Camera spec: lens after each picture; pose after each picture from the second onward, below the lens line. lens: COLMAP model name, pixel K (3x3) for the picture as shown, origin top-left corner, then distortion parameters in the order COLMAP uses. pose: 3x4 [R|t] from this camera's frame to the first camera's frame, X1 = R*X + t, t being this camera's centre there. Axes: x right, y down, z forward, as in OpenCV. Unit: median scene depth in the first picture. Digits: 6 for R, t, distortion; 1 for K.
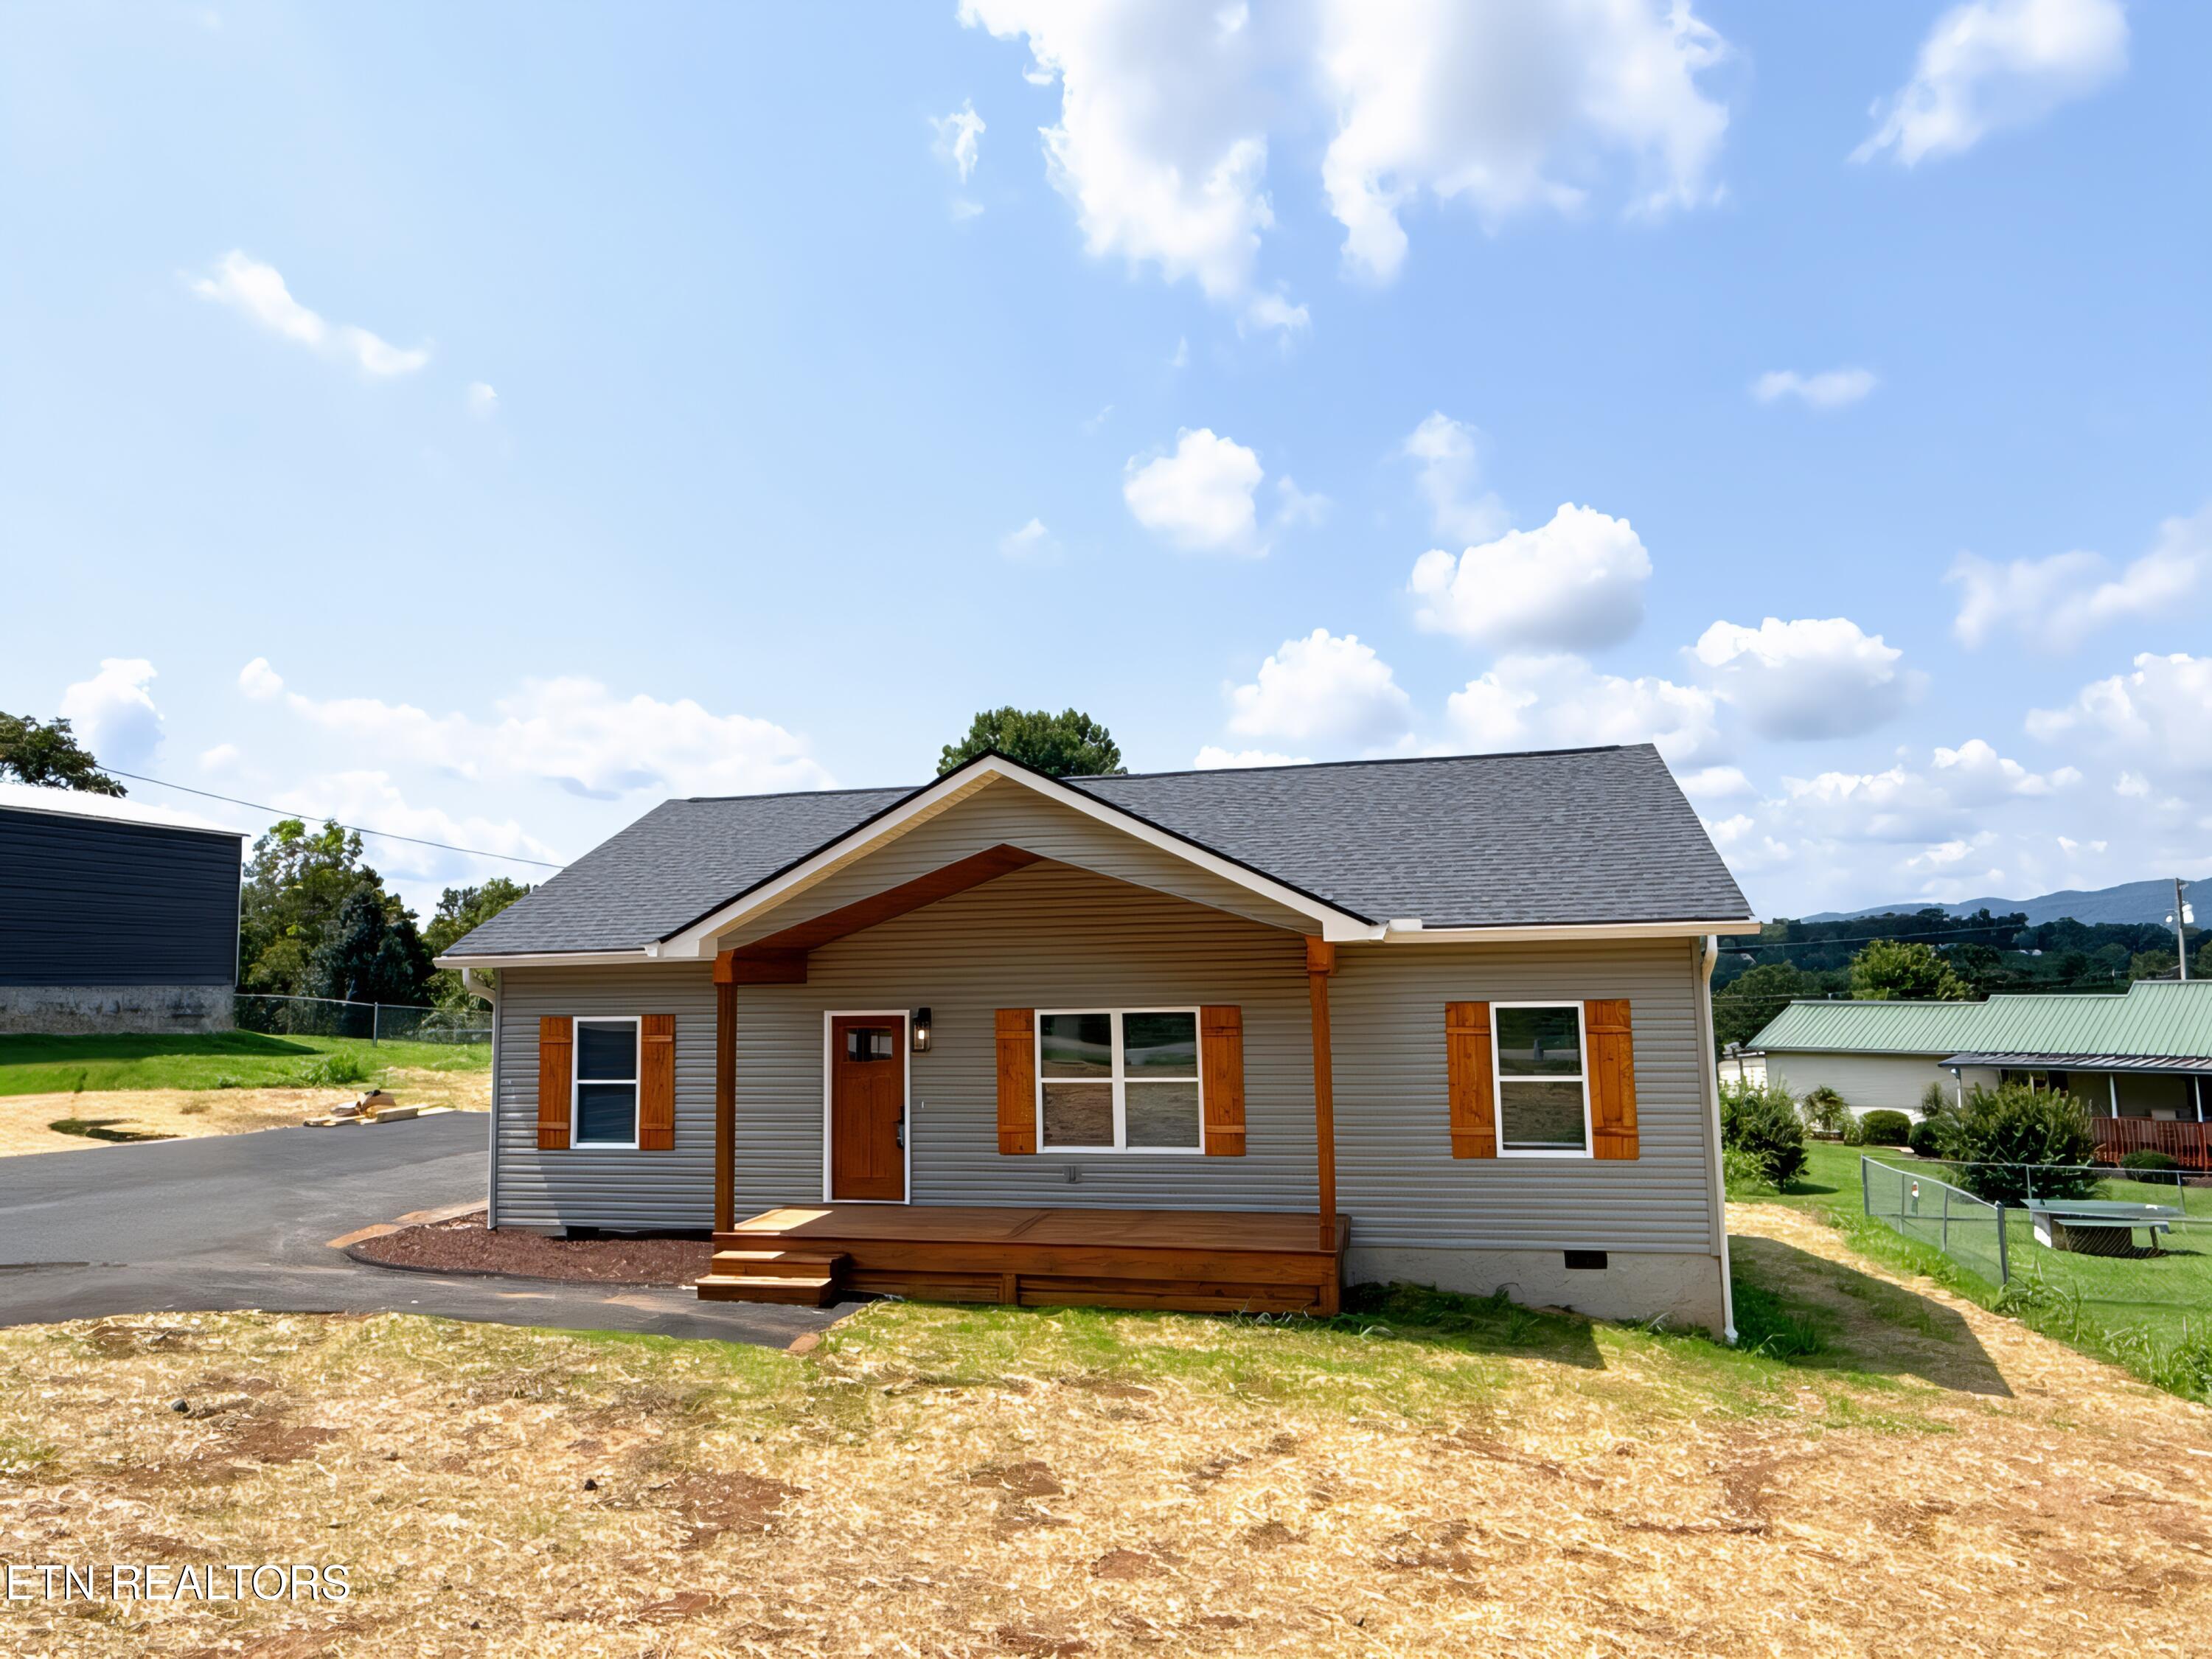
lens RADIAL K [[1379.6, 0, 1114.9], [0, 1379.6, 921.8], [0, 0, 1]] dist [0.001755, 0.000556]
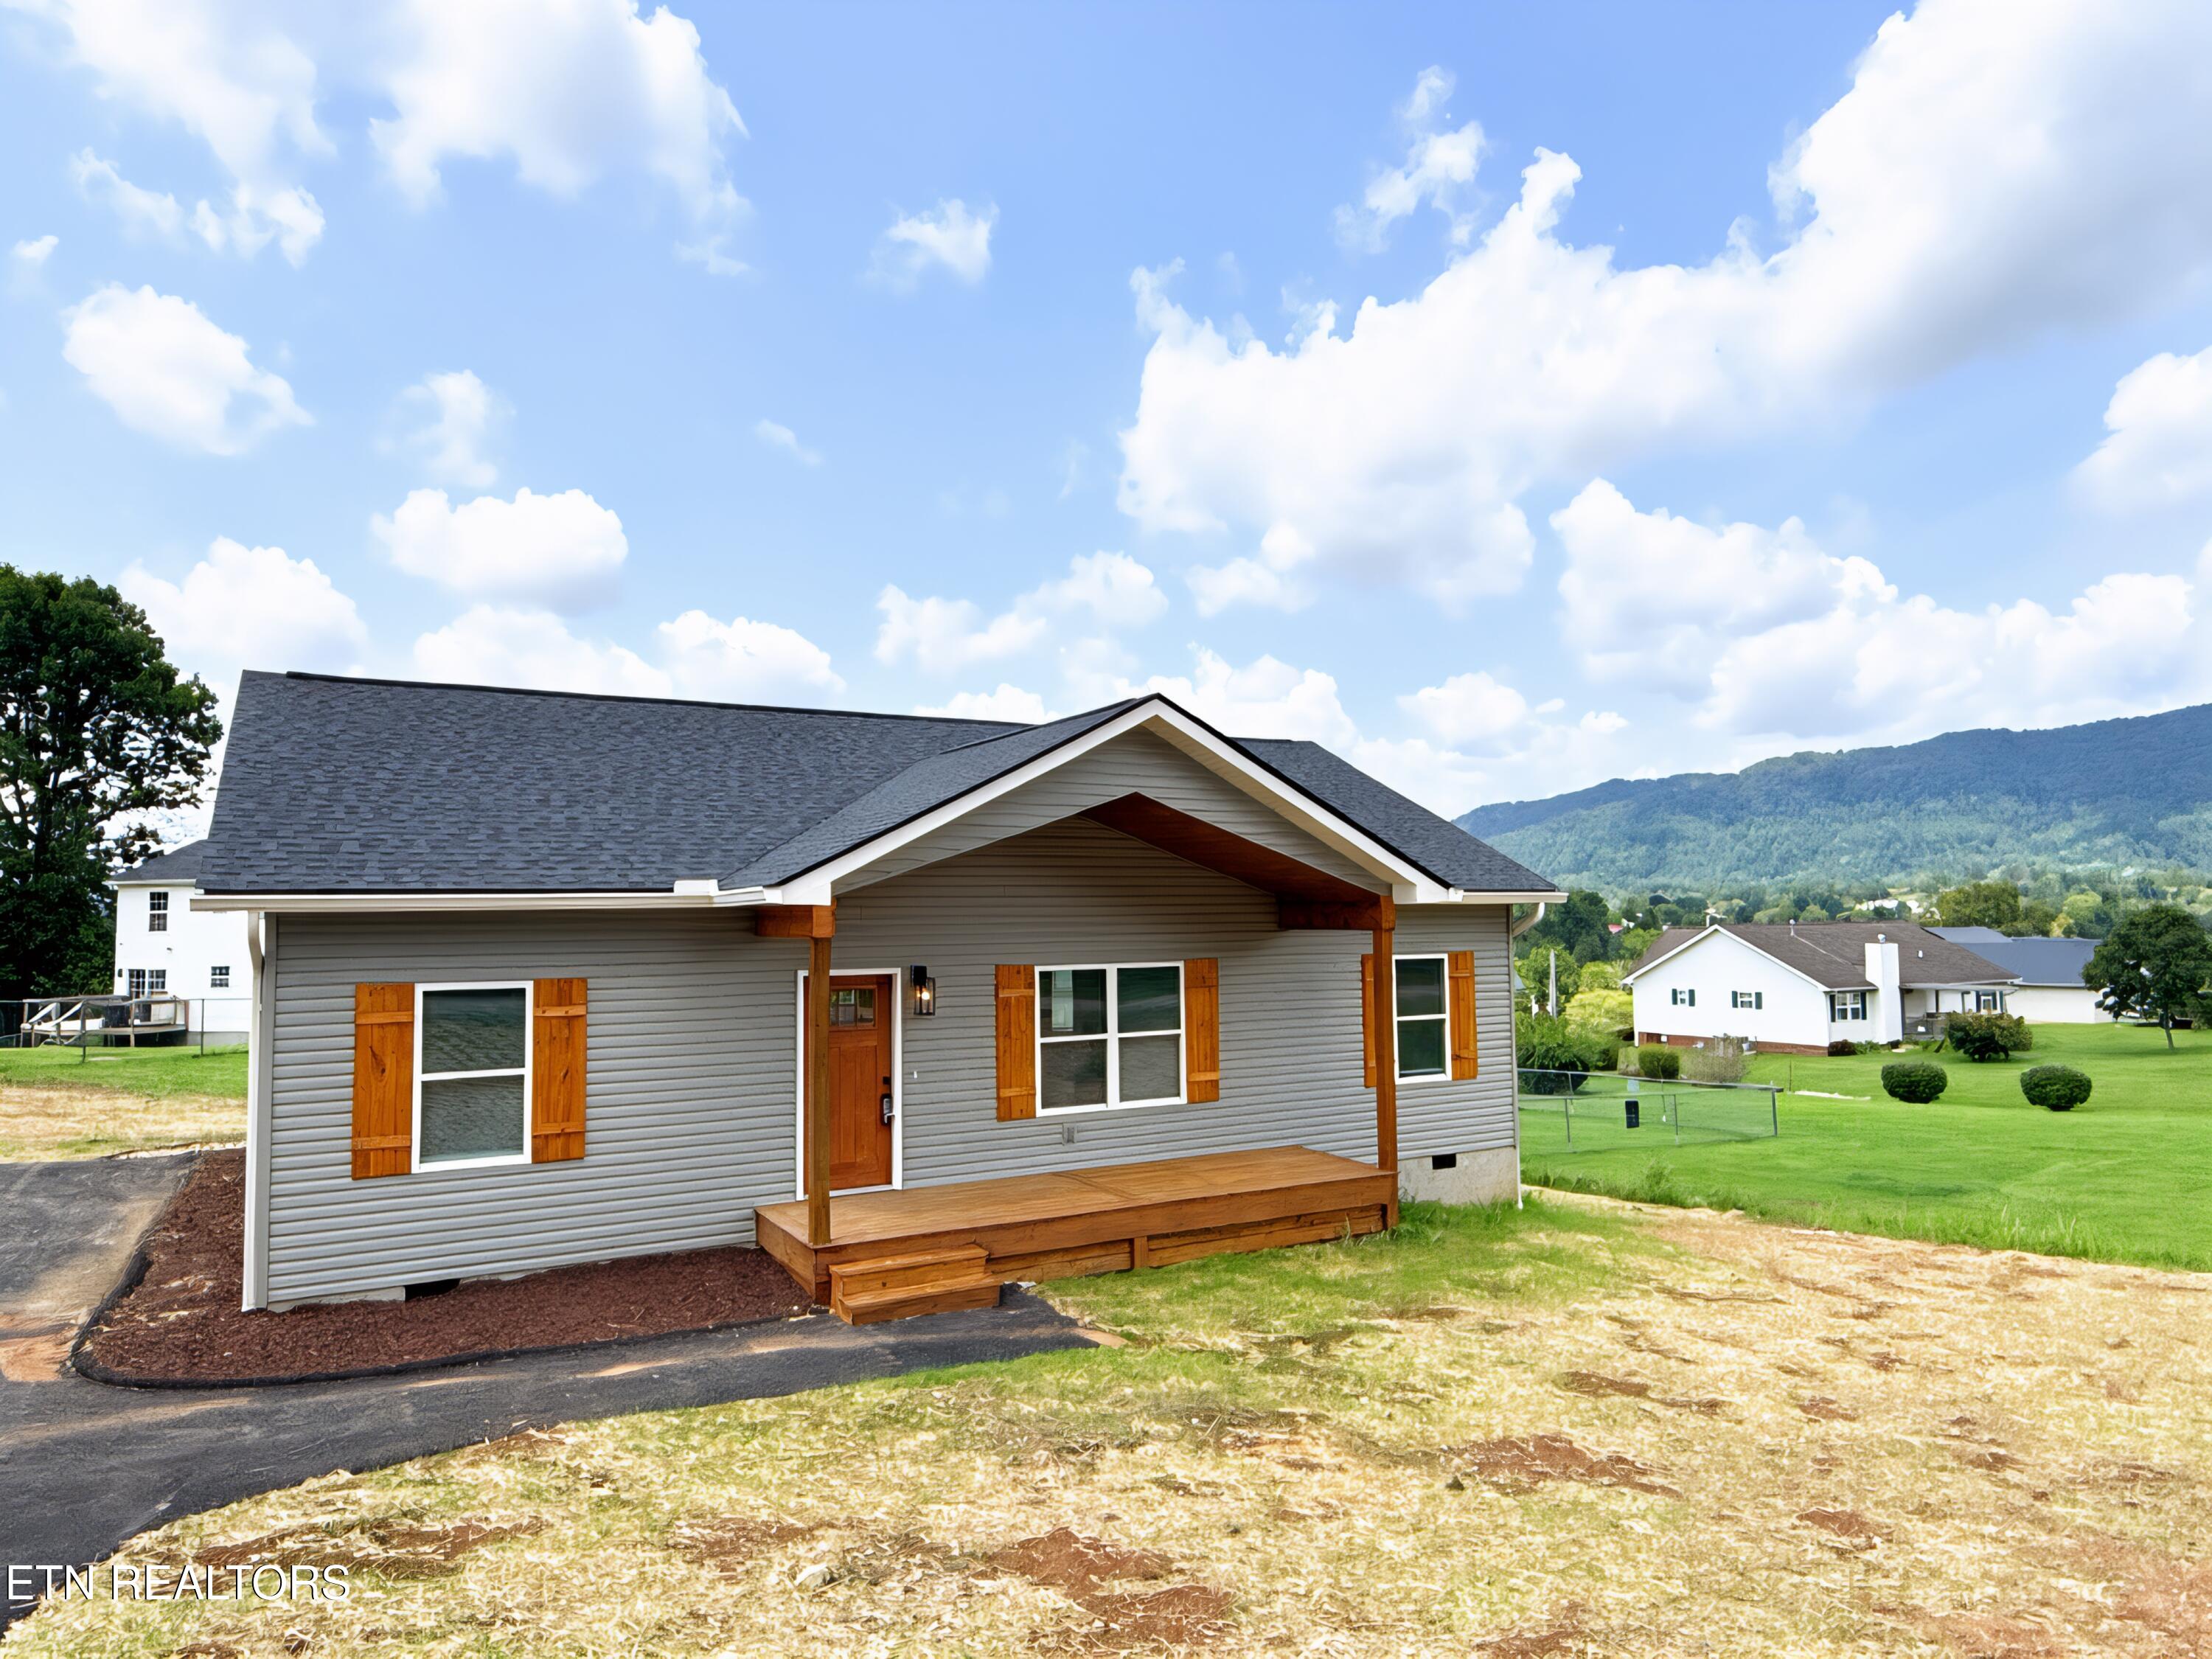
lens RADIAL K [[1358.2, 0, 1093.3], [0, 1358.2, 829.8], [0, 0, 1]] dist [0.002772, 0.000019]
pose [[0.732142, 0.058062, 0.678673, -0.694068], [-0.032704, 0.998208, -0.050120, 0.015595], [-0.680366, 0.014500, 0.732729, 0.287449]]
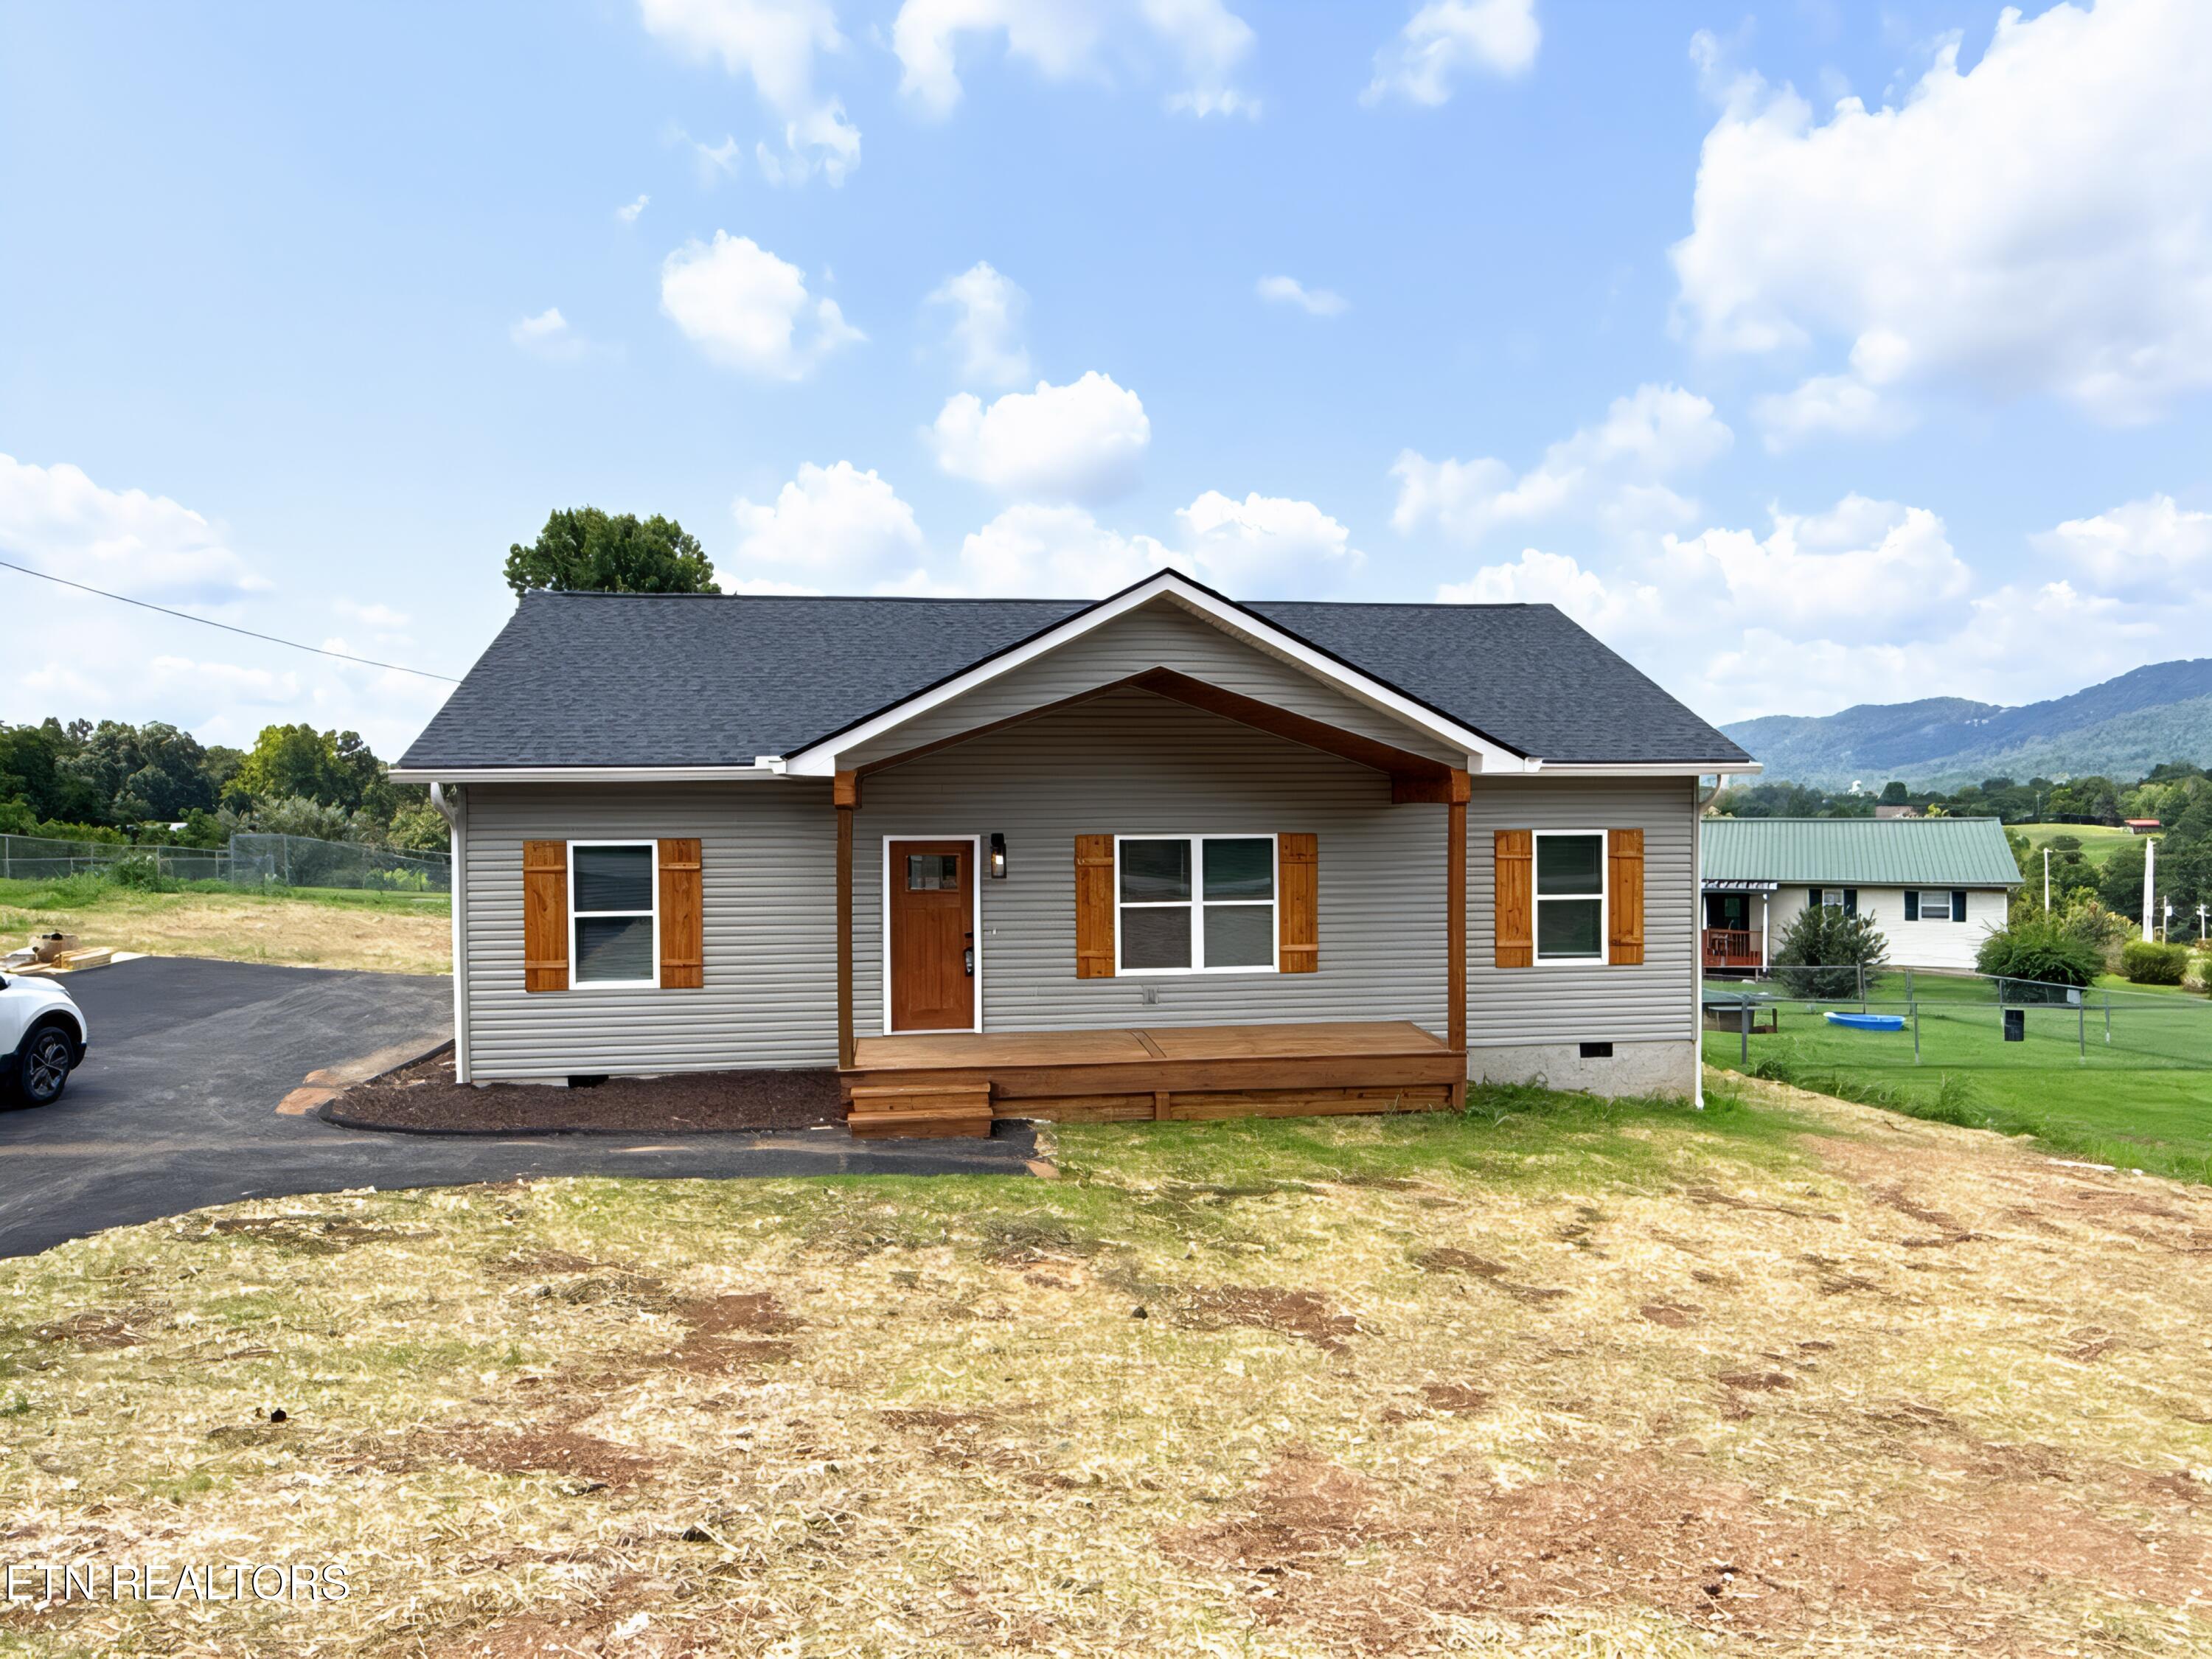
lens RADIAL K [[1362.1, 0, 1106.0], [0, 1362.1, 829.5], [0, 0, 1]] dist [0.000272, 0.000470]
pose [[0.932016, 0.007714, 0.362335, -0.437957], [-0.027006, 0.998472, 0.048210, 0.011786], [-0.361409, -0.054718, 0.930800, 0.074785]]
